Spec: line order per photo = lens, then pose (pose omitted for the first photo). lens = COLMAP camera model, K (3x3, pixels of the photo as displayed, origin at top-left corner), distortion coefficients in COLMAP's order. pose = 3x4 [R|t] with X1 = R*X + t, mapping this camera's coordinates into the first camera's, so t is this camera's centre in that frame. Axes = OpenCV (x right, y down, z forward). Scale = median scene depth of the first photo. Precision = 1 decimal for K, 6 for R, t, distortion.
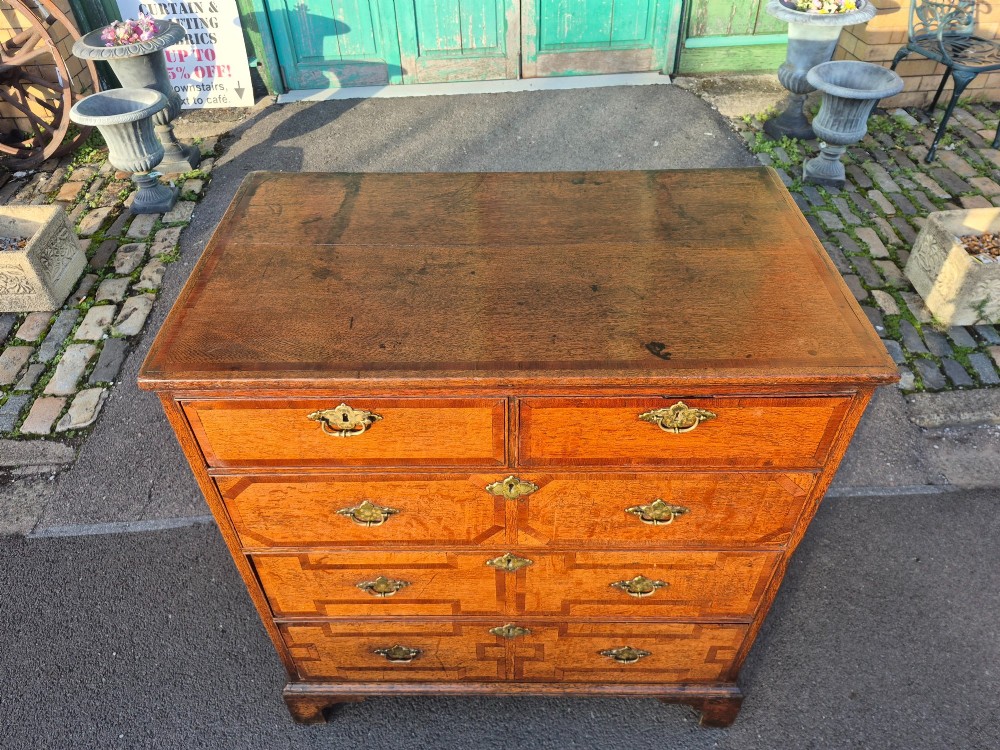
lens RADIAL K [[701.5, 0, 494.0], [0, 701.5, 368.3], [0, 0, 1]] dist [0.027217, -0.029008]
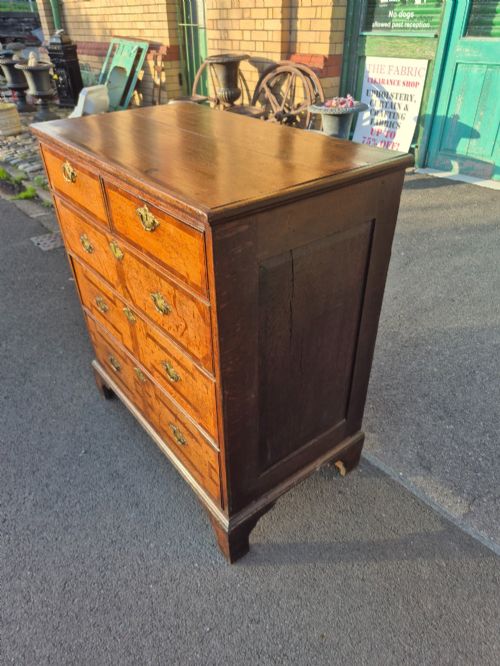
lens RADIAL K [[467.2, 0, 251.3], [0, 467.2, 335.5], [0, 0, 1]] dist [0.027217, -0.029008]
pose [[0.626711, 0.454542, -0.632949, 0.767385], [-0.519027, 0.849346, 0.096032, 0.044999], [0.581243, 0.268333, 0.768214, 0.248068]]
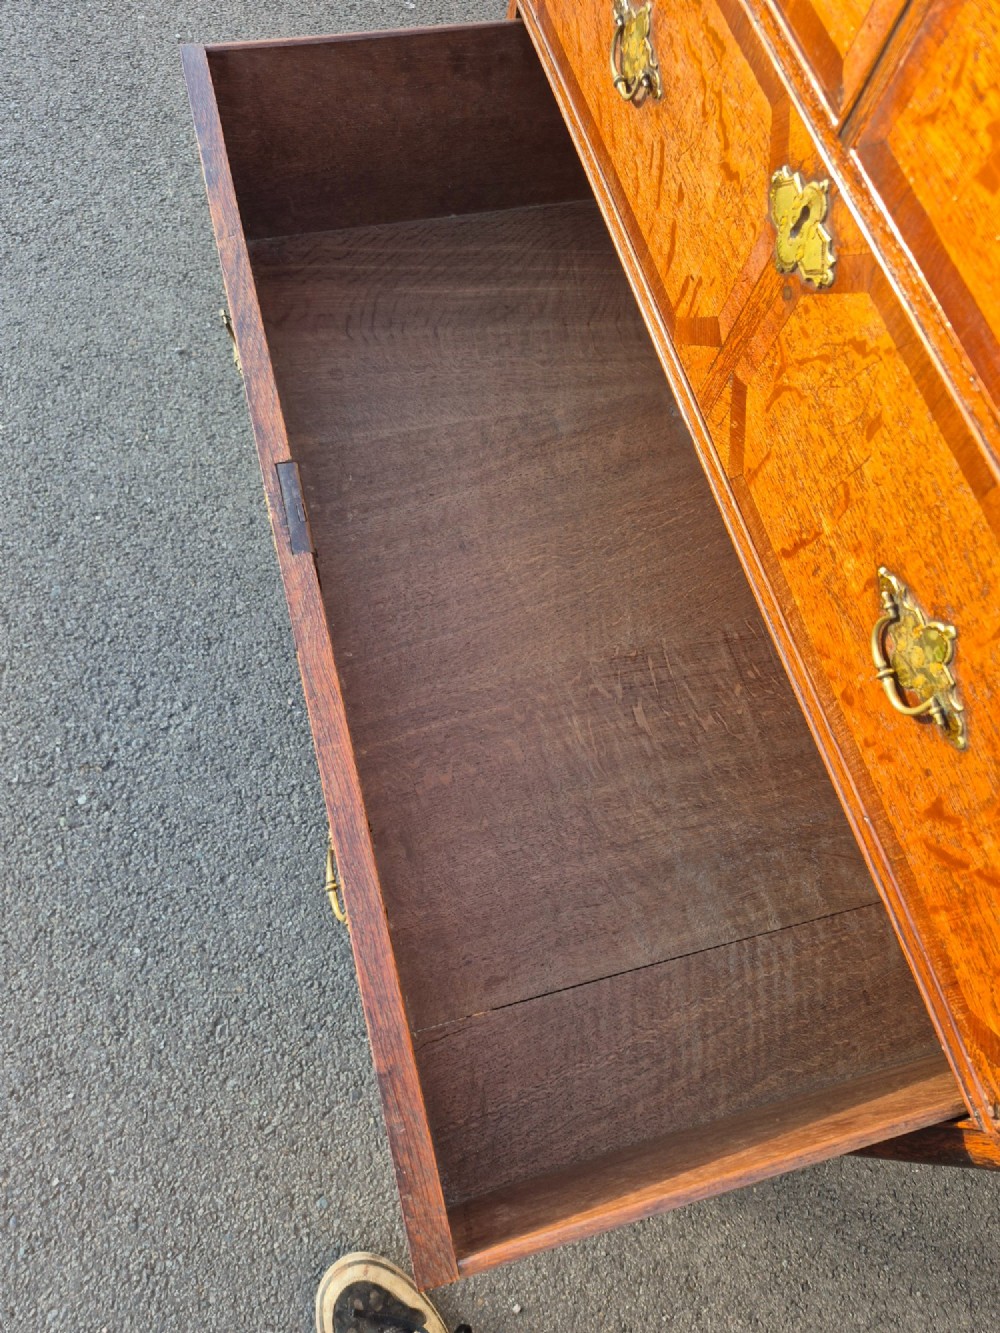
lens RADIAL K [[927.7, 0, 502.4], [0, 927.7, 669.7], [0, 0, 1]] dist [0.041466, -0.044785]
pose [[0.263403, 0.904668, -0.334953, 0.239860], [-0.755472, 0.409364, 0.511549, 0.097458], [0.599901, 0.118304, 0.791280, 0.408023]]
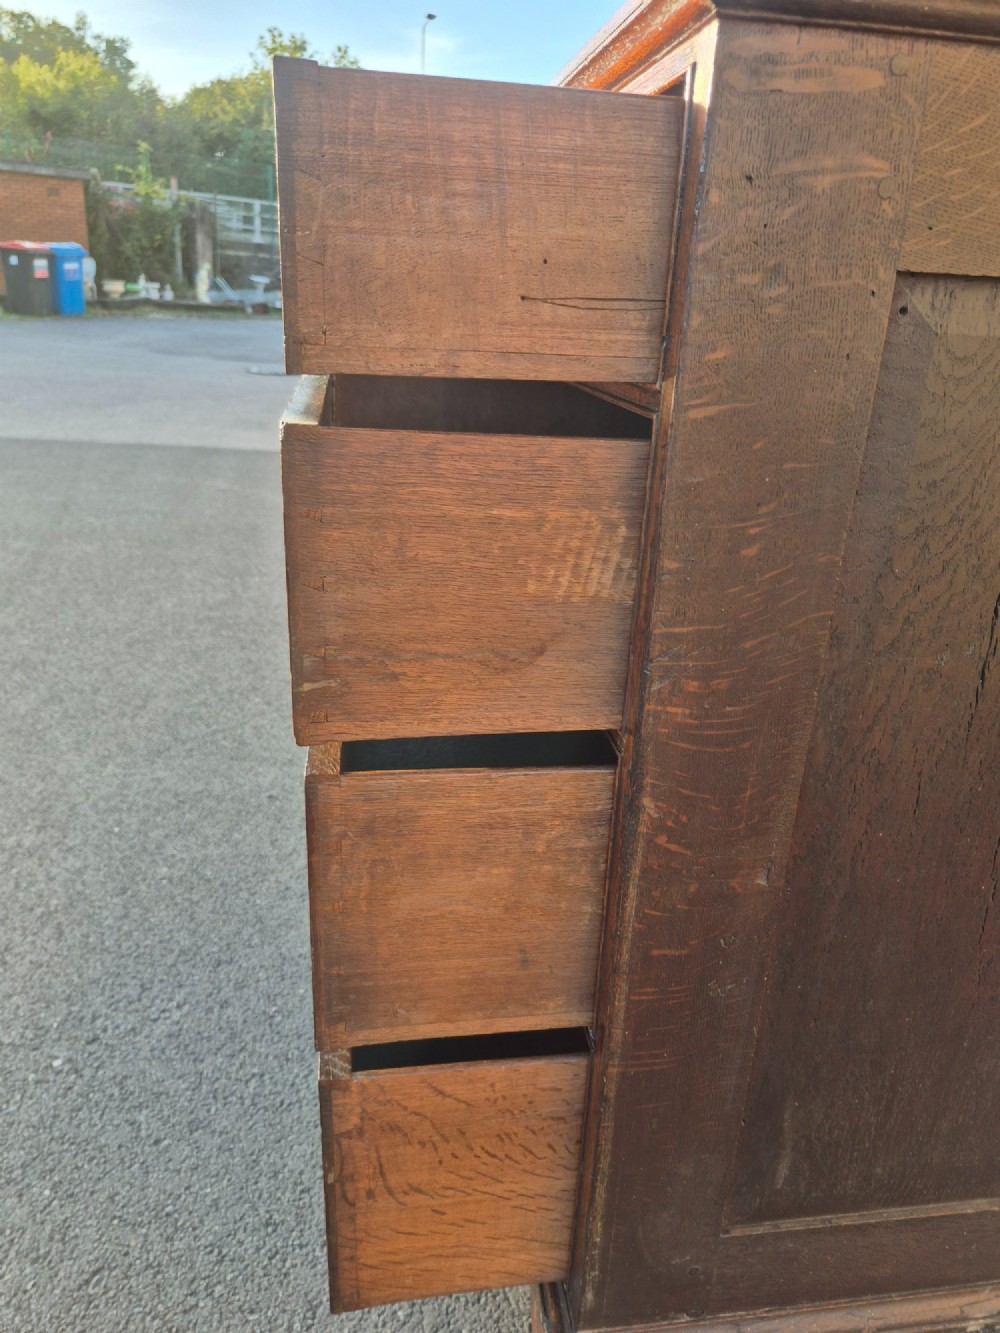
lens RADIAL K [[935.2, 0, 509.7], [0, 935.2, 672.1], [0, 0, 1]] dist [0.027217, -0.029008]
pose [[0.159538, 0.393419, -0.905411, 0.641634], [-0.692984, 0.697833, 0.181115, 0.139612], [0.703080, 0.598540, 0.383964, 0.576299]]
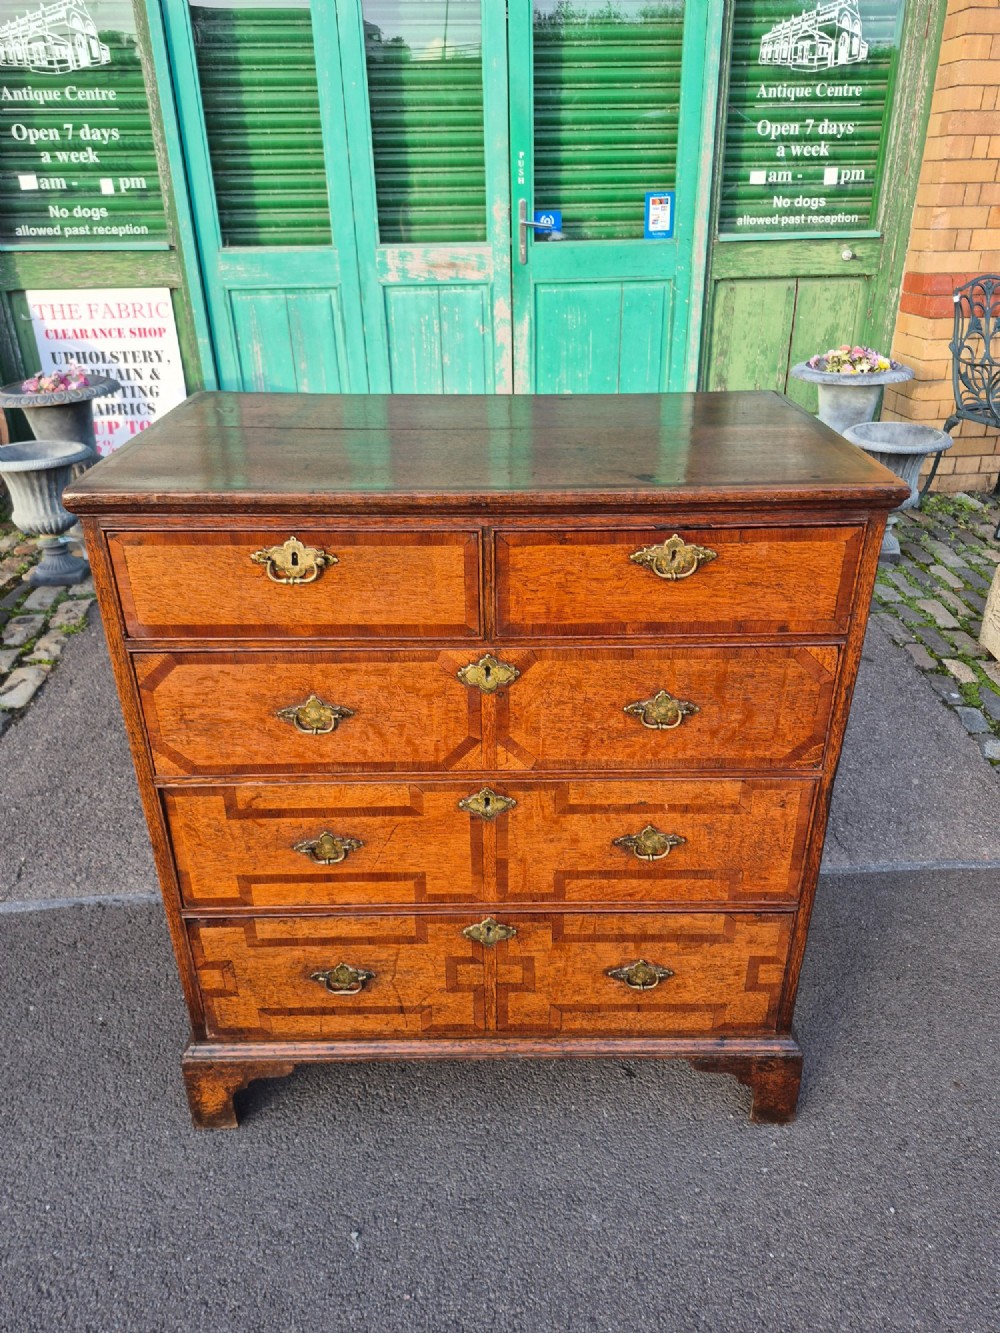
lens RADIAL K [[935.2, 0, 510.5], [0, 935.2, 666.9], [0, 0, 1]] dist [0.027217, -0.029008]
pose [[0.999676, 0.003006, 0.025256, 0.017024], [0.003566, 0.966614, -0.256212, 0.320905], [-0.025183, 0.256219, 0.966291, -0.062294]]
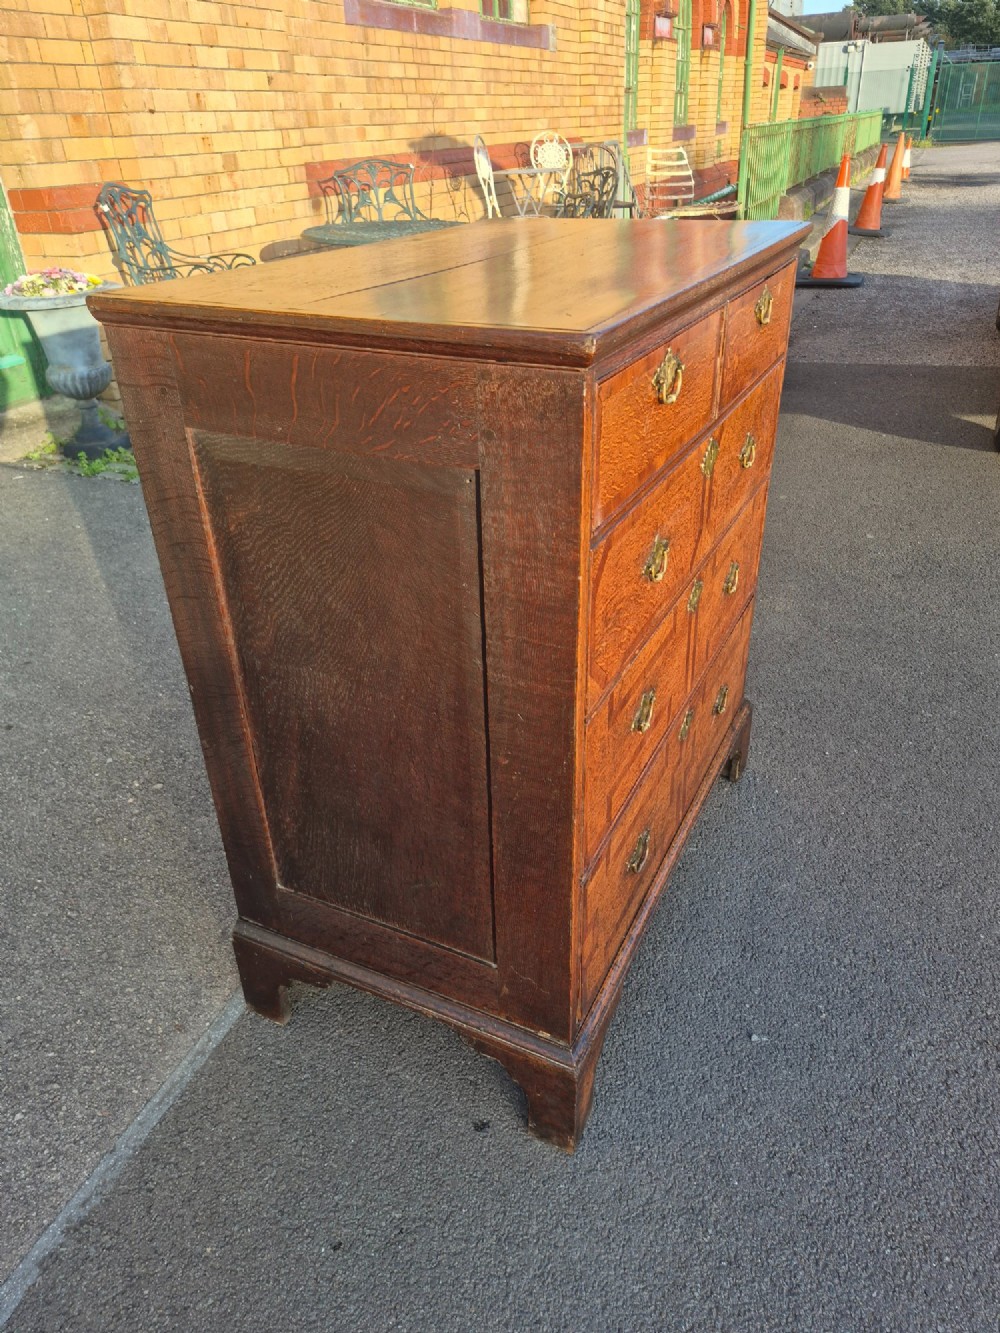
lens RADIAL K [[935.2, 0, 509.6], [0, 935.2, 671.9], [0, 0, 1]] dist [0.027217, -0.029008]
pose [[0.423171, -0.449757, 0.786540, -0.815415], [0.615324, 0.779858, 0.114883, 0.062453], [-0.665059, 0.435361, 0.606760, 0.401362]]
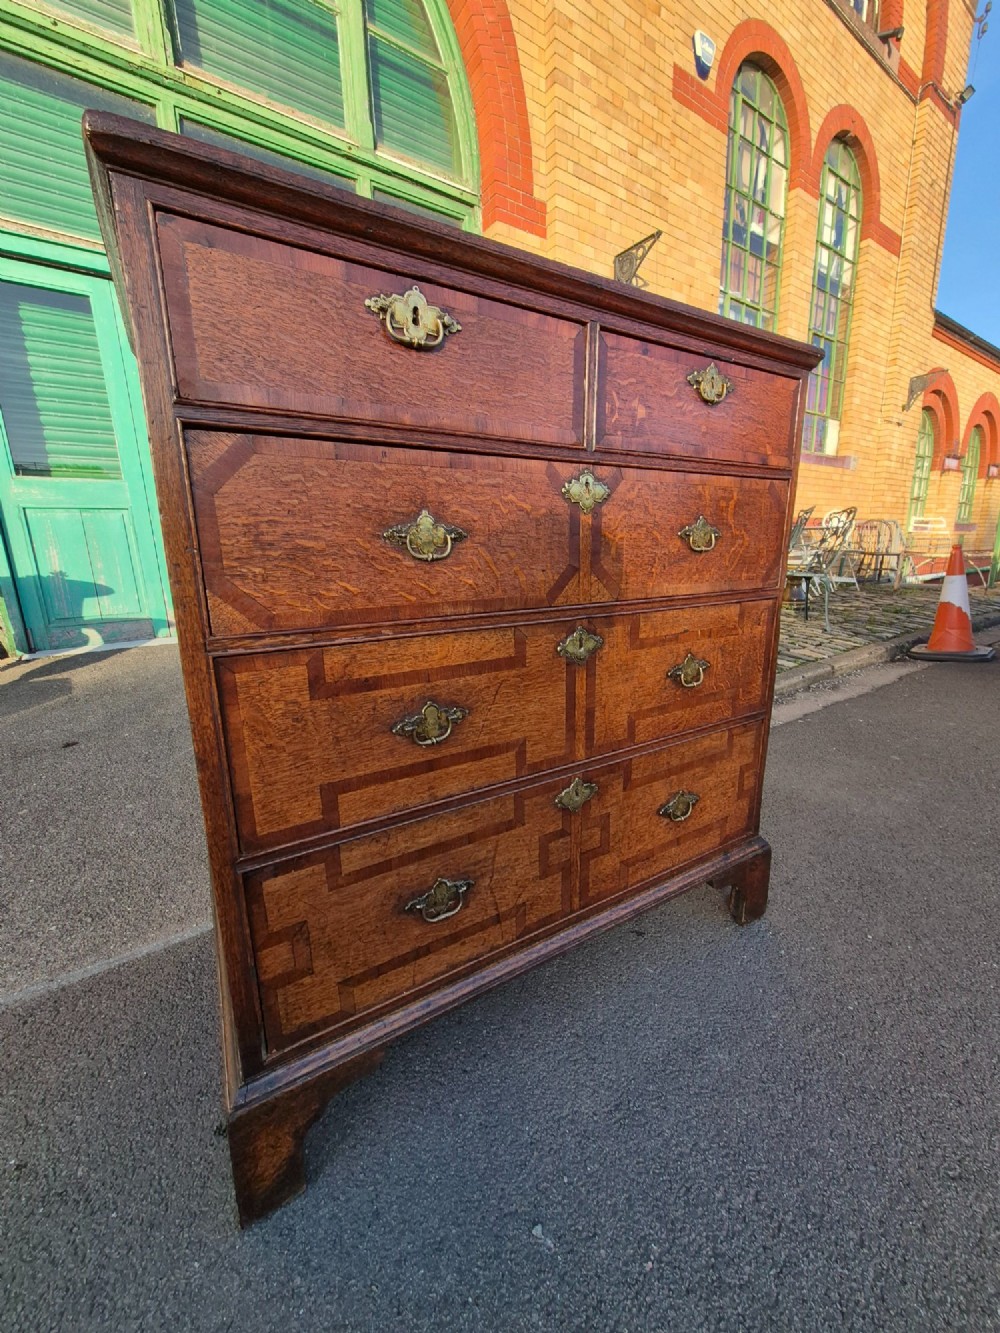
lens RADIAL K [[521.1, 0, 512.2], [0, 521.1, 661.8], [0, 0, 1]] dist [0.000105, 0.000020]
pose [[0.845896, -0.107914, 0.522317, -0.290909], [0.350655, 0.850431, -0.392183, 0.404864], [-0.401873, 0.514899, 0.757217, 0.468077]]
